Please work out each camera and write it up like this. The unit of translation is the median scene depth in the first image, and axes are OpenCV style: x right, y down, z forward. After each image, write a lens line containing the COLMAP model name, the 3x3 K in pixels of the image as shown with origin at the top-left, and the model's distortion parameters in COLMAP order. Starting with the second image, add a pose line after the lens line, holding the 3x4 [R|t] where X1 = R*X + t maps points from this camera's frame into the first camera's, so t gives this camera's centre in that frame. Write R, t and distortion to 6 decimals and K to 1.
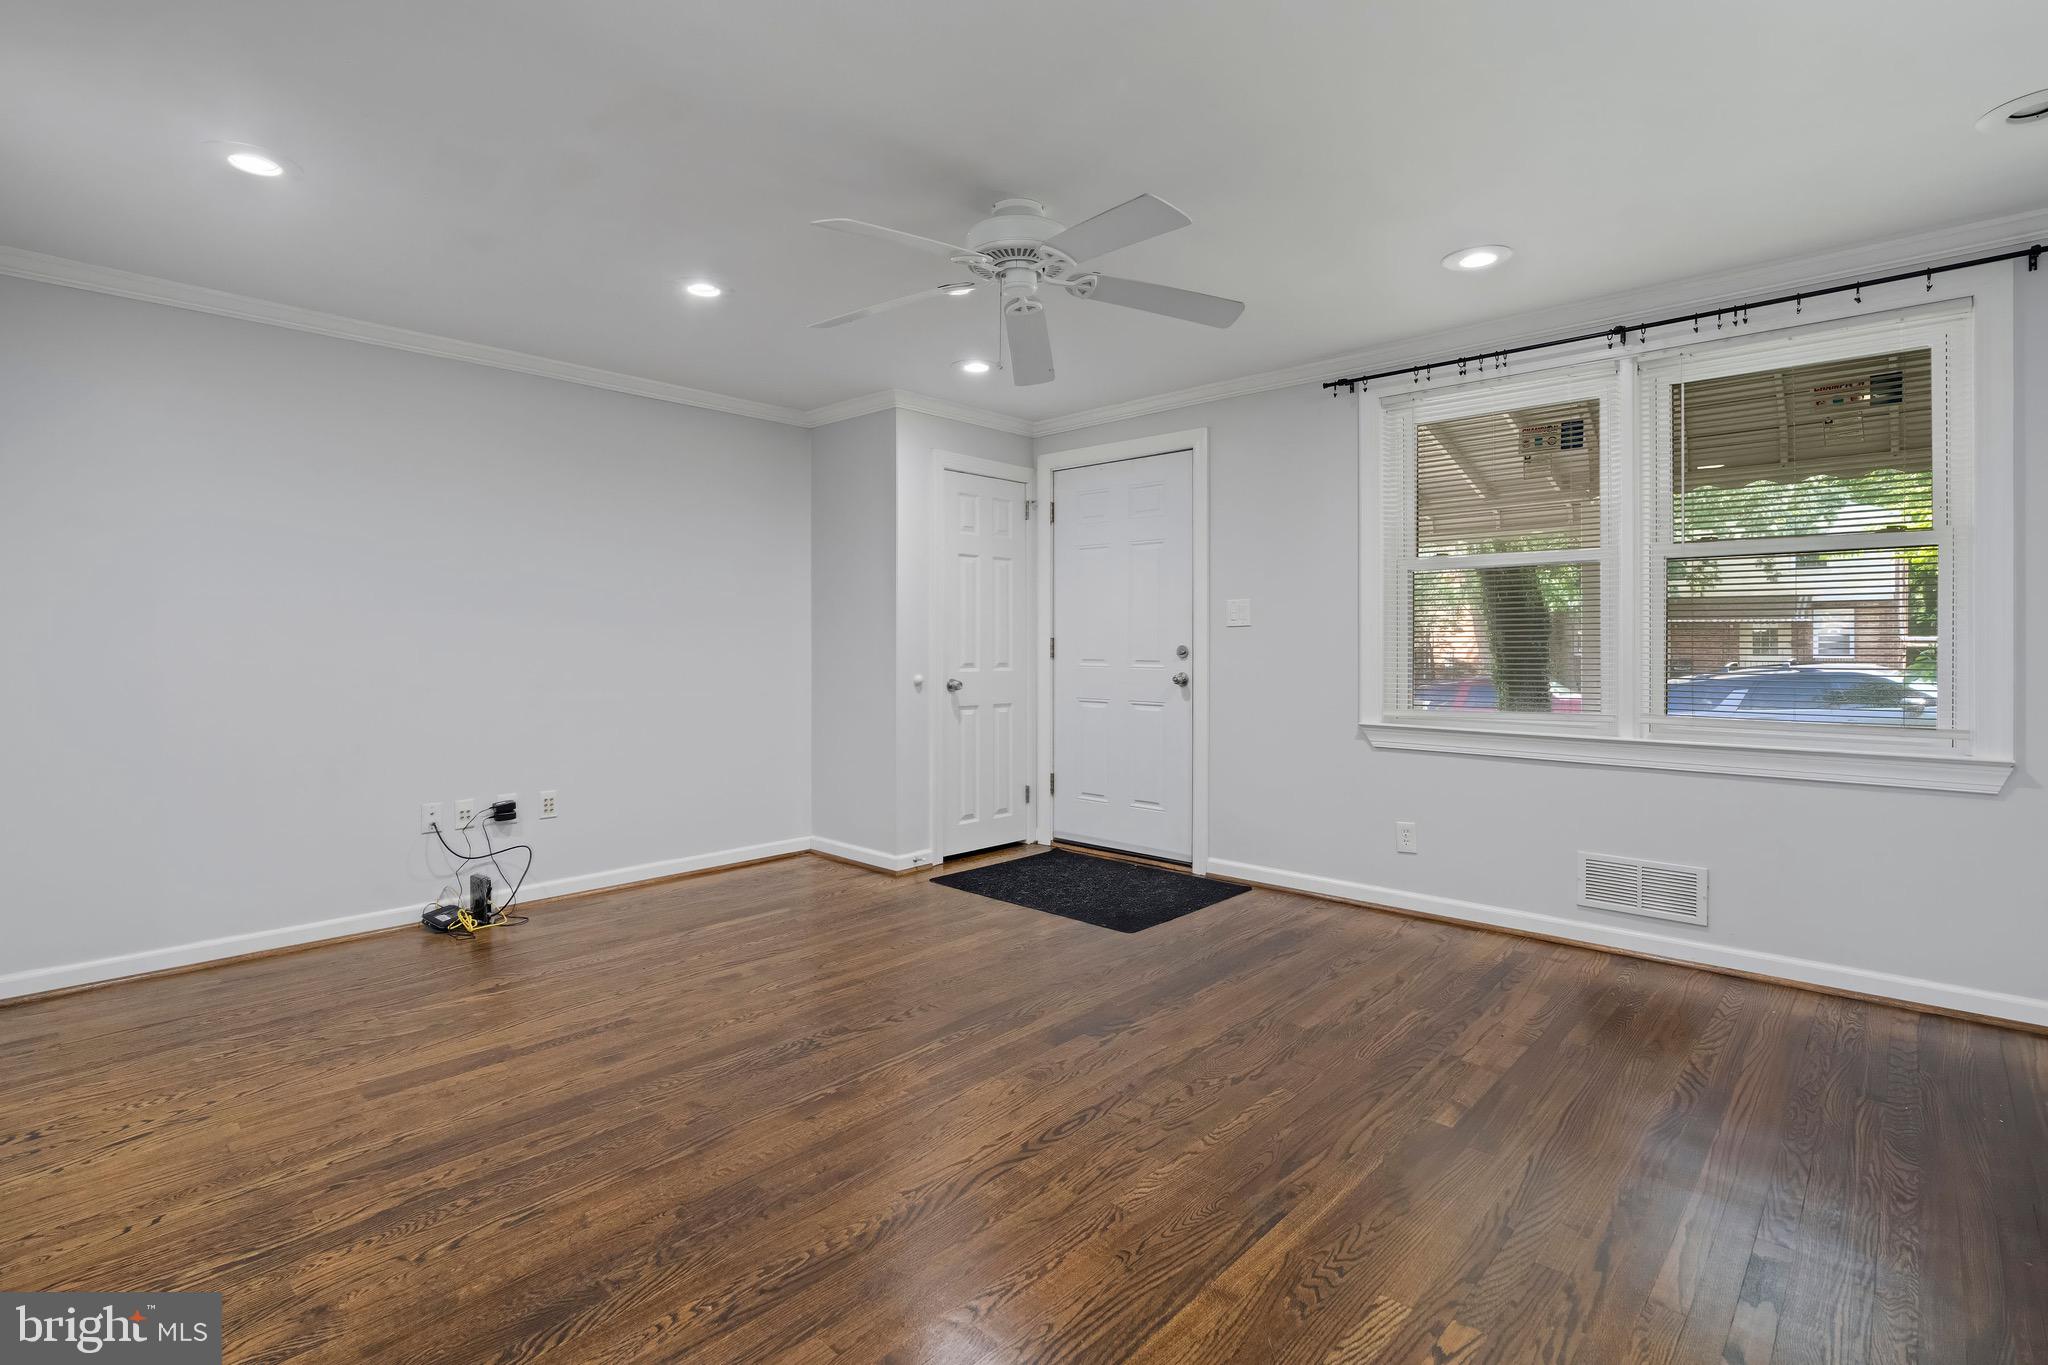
lens RADIAL K [[961.6, 0, 1052.8], [0, 961.6, 630.7], [0, 0, 1]] dist [-0.003405, 0.000489]
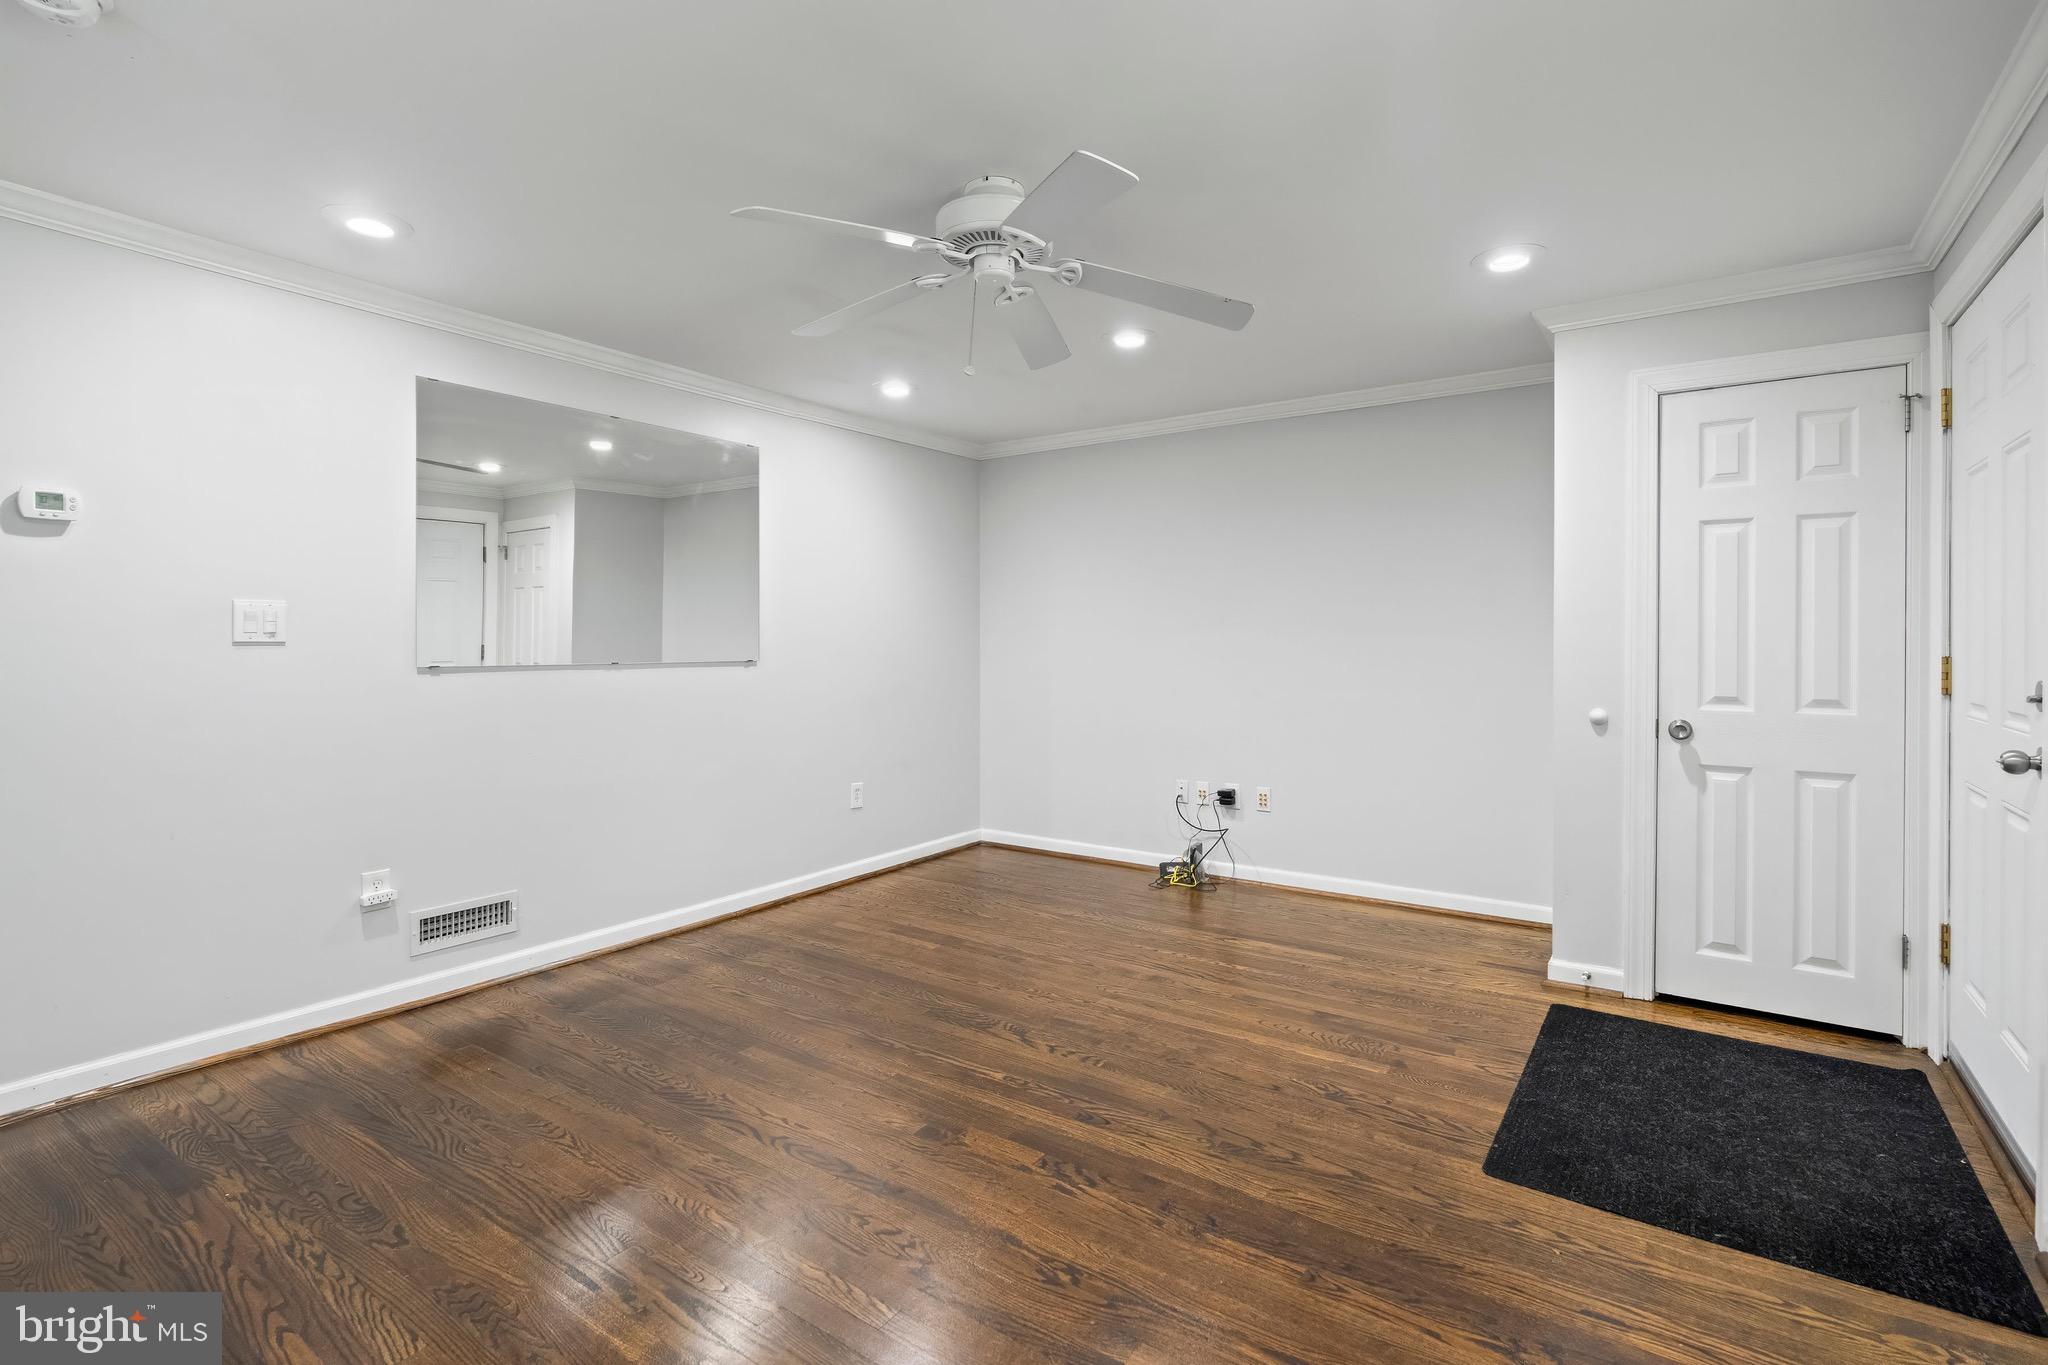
lens RADIAL K [[961.6, 0, 1052.8], [0, 961.6, 630.7], [0, 0, 1]] dist [-0.003405, 0.000489]
pose [[0.134708, -0.012029, -0.990812, 0.745311], [0.011117, 0.999882, -0.010628, -0.011002], [0.990823, -0.009583, 0.134826, 0.799158]]
